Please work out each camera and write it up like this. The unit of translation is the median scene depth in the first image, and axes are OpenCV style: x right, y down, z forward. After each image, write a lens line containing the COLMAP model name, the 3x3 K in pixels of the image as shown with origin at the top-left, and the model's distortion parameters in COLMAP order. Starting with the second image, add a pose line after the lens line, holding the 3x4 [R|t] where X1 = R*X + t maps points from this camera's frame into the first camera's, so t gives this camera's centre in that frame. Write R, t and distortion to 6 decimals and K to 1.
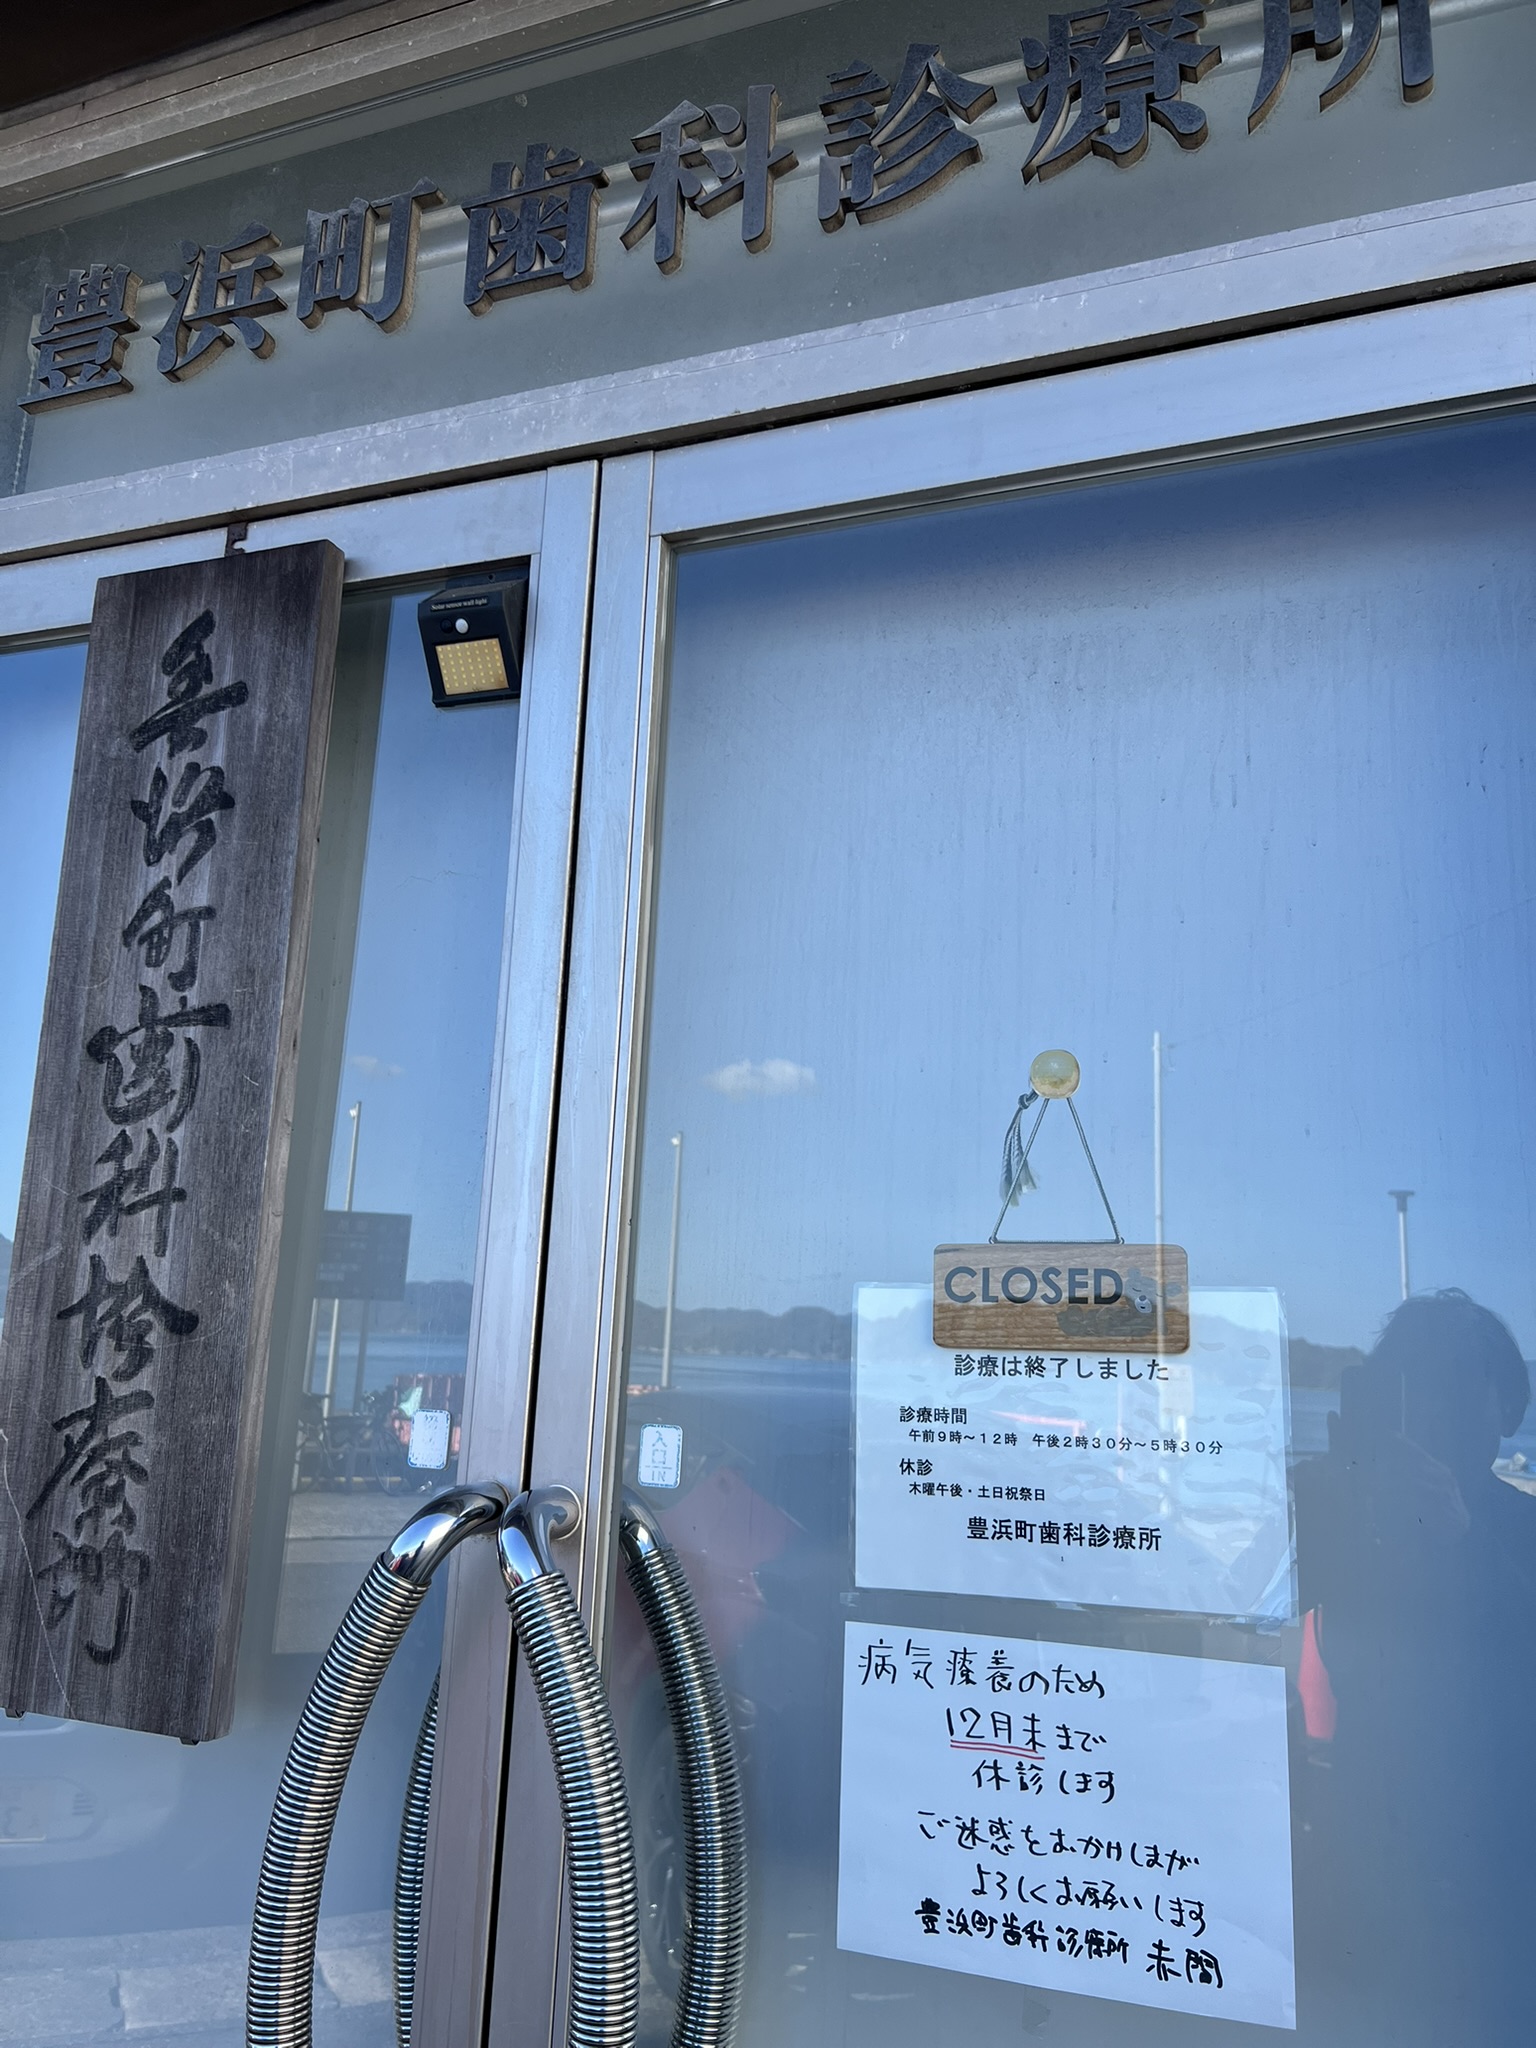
lens RADIAL K [[1548.6, 0, 768.0], [0, 1548.6, 1024.0], [0, 0, 1]] dist [0.004995, 0.002779]
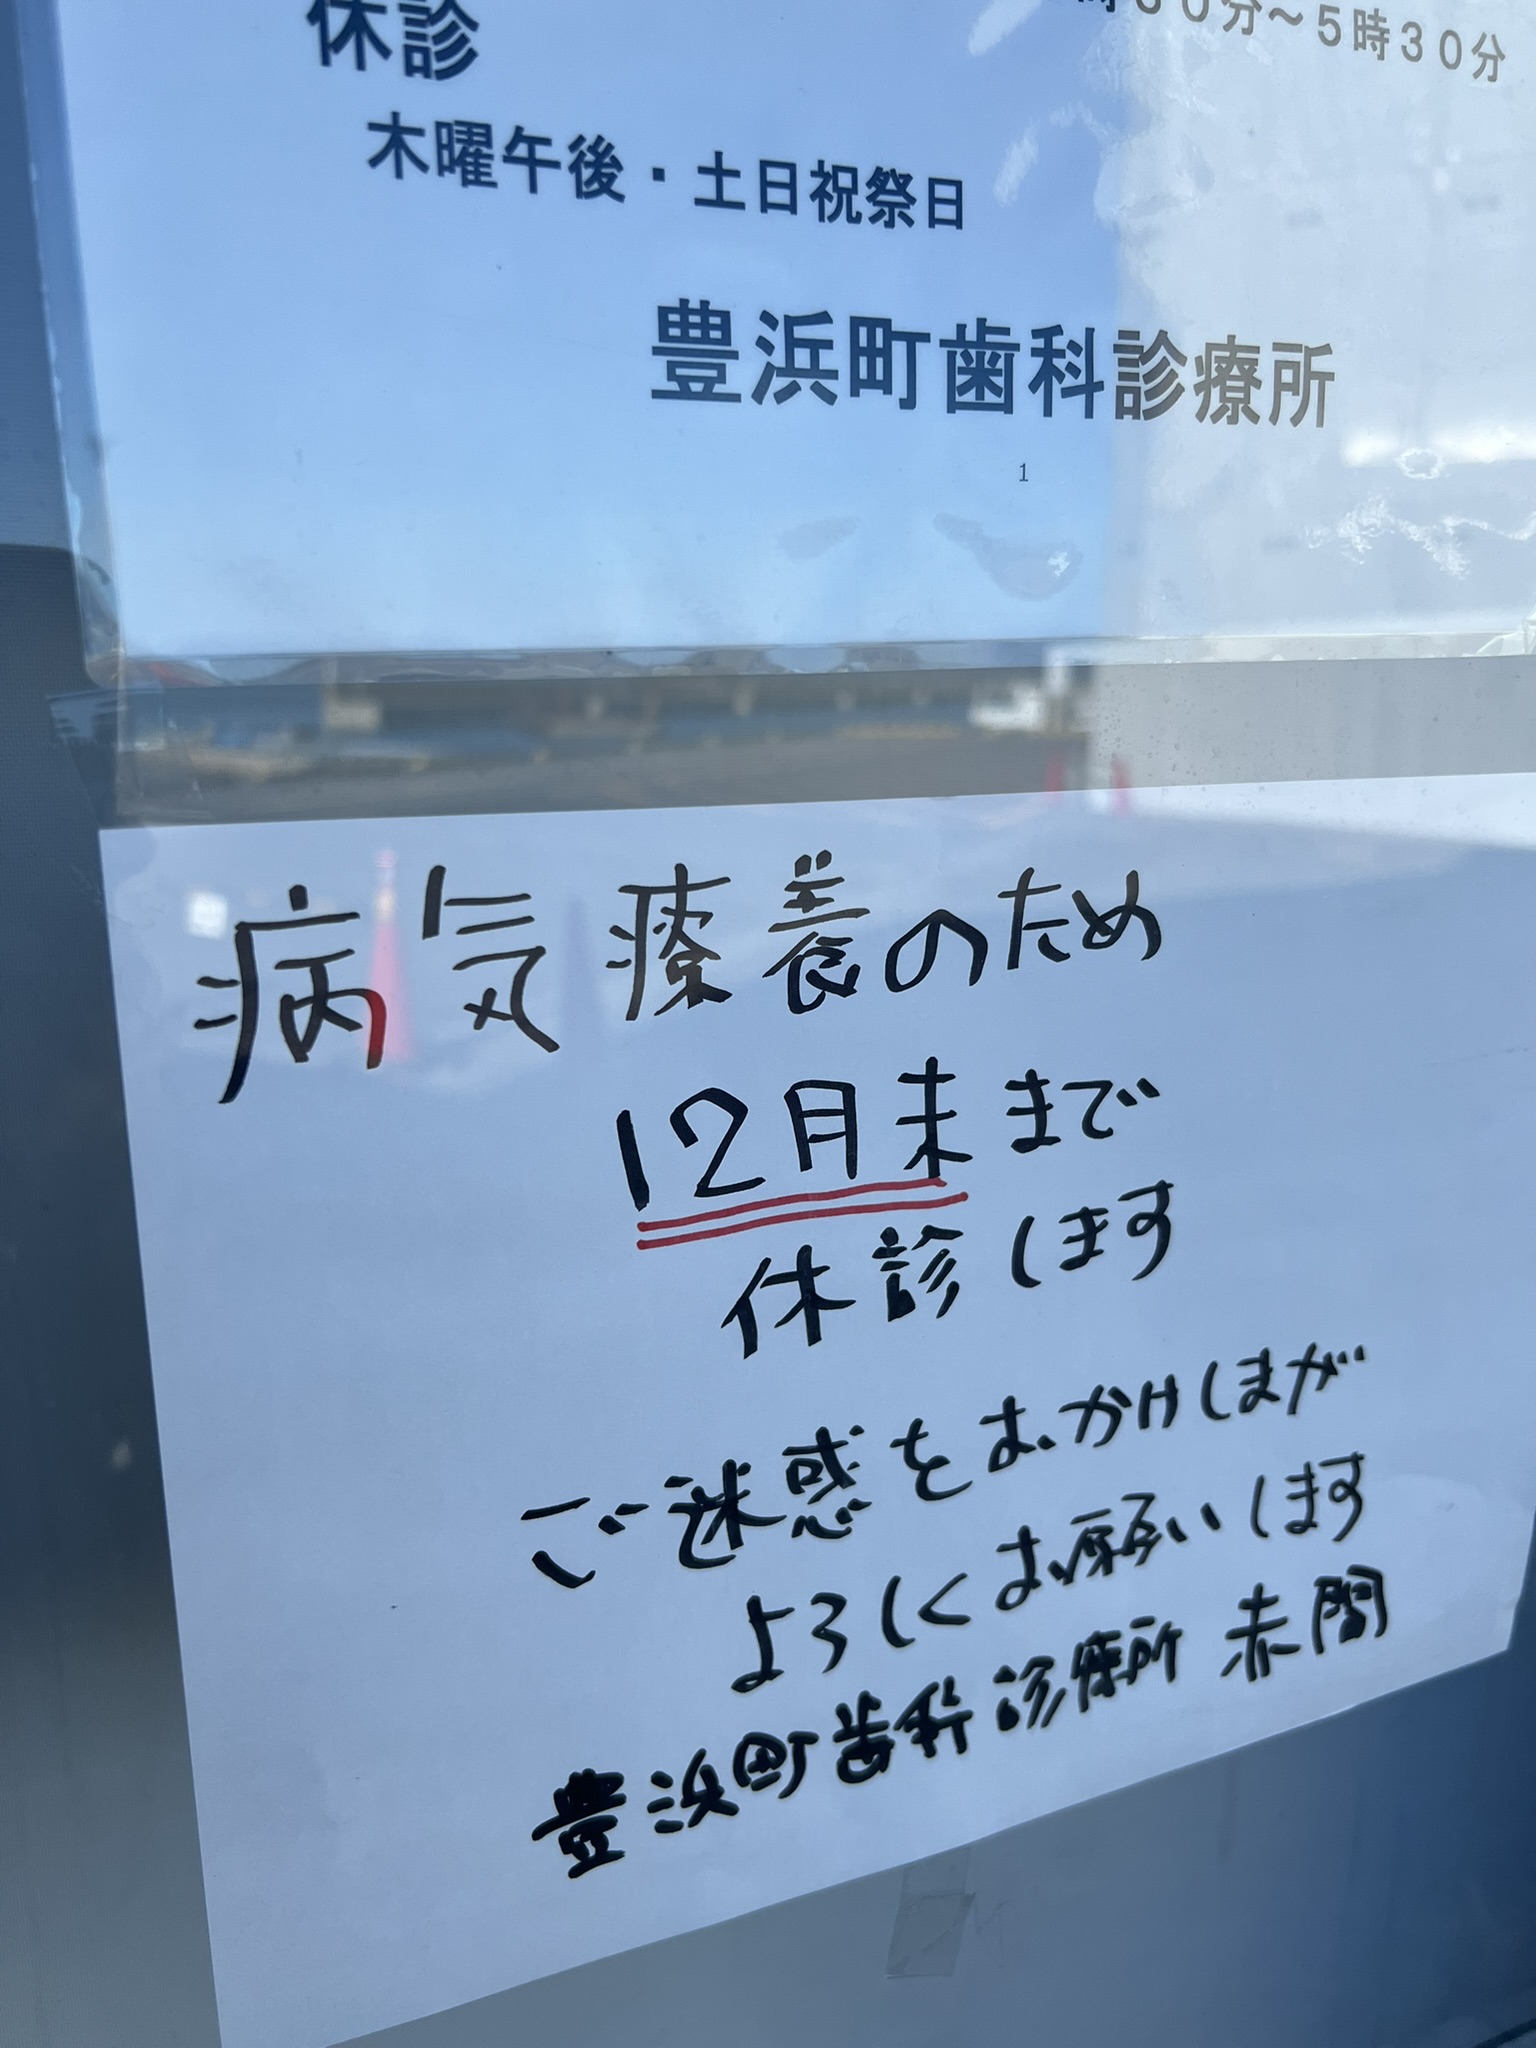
lens RADIAL K [[1570.2, 0, 768.0], [0, 1570.2, 1024.0], [0, 0, 1]] dist [0.066976, -0.169123]
pose [[0.727088, -0.195703, 0.658060, -0.025183], [-0.110095, 0.912870, 0.393125, 0.337017], [-0.677659, -0.358285, 0.642191, 0.848921]]
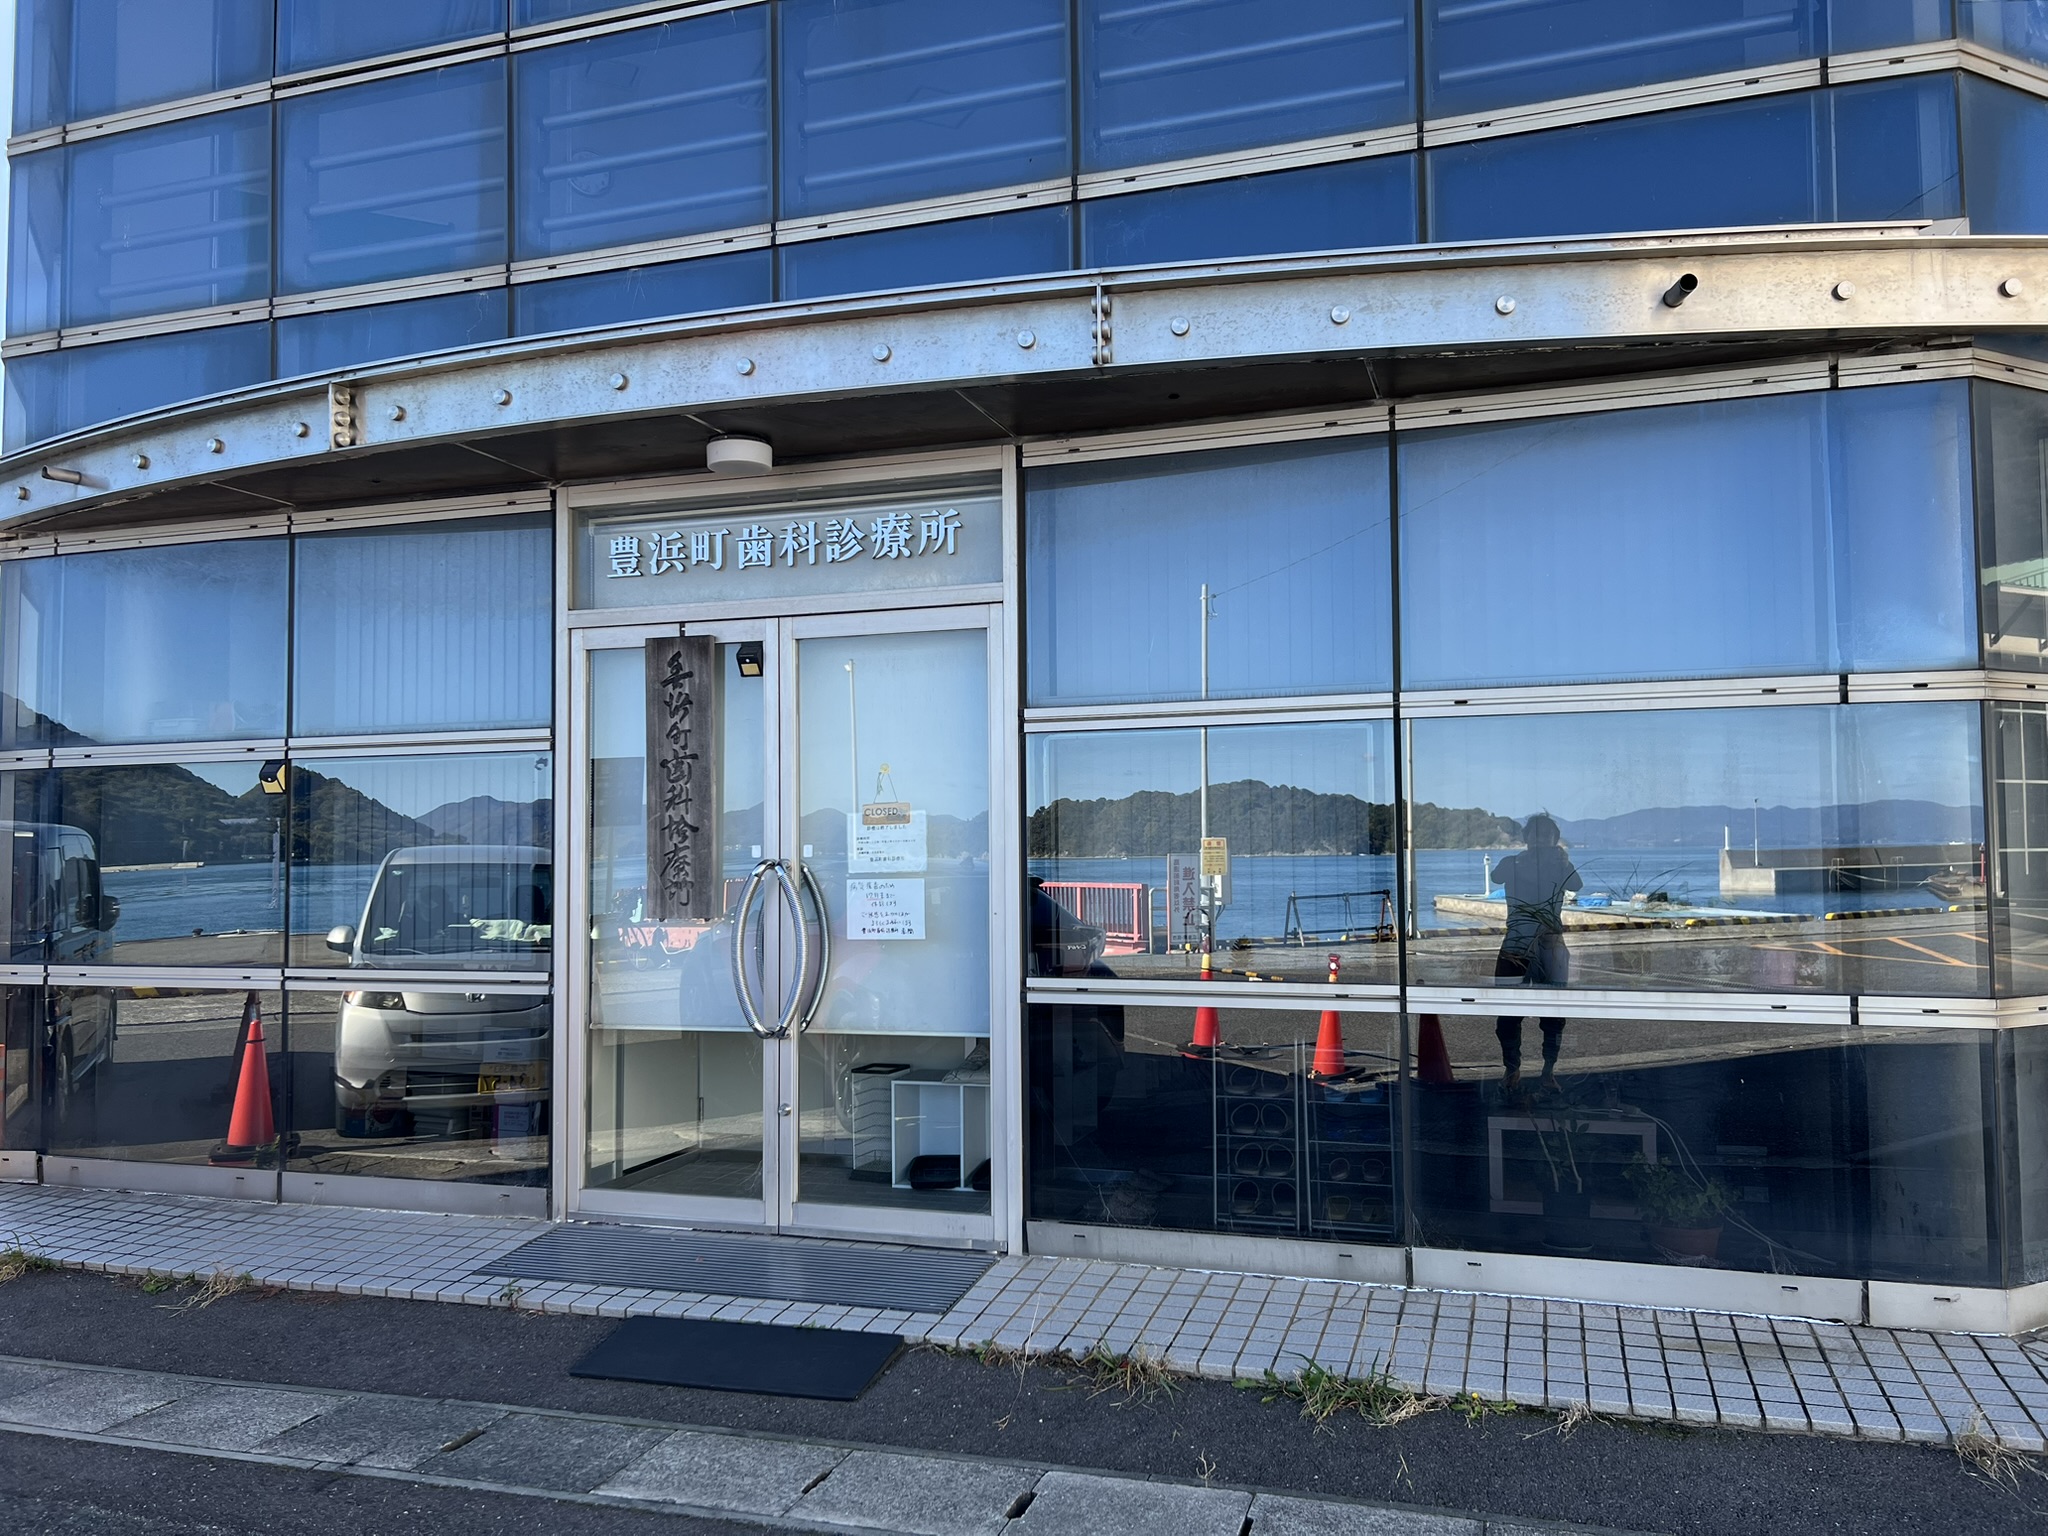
lens RADIAL K [[1551.4, 0, 1024.0], [0, 1551.4, 768.0], [0, 0, 1]] dist [0.068423, -0.054482]
pose [[0.997299, -0.052293, 0.051567, 0.401751], [0.043628, 0.986666, 0.156803, -0.771694], [-0.059079, -0.154130, 0.986283, -4.139633]]
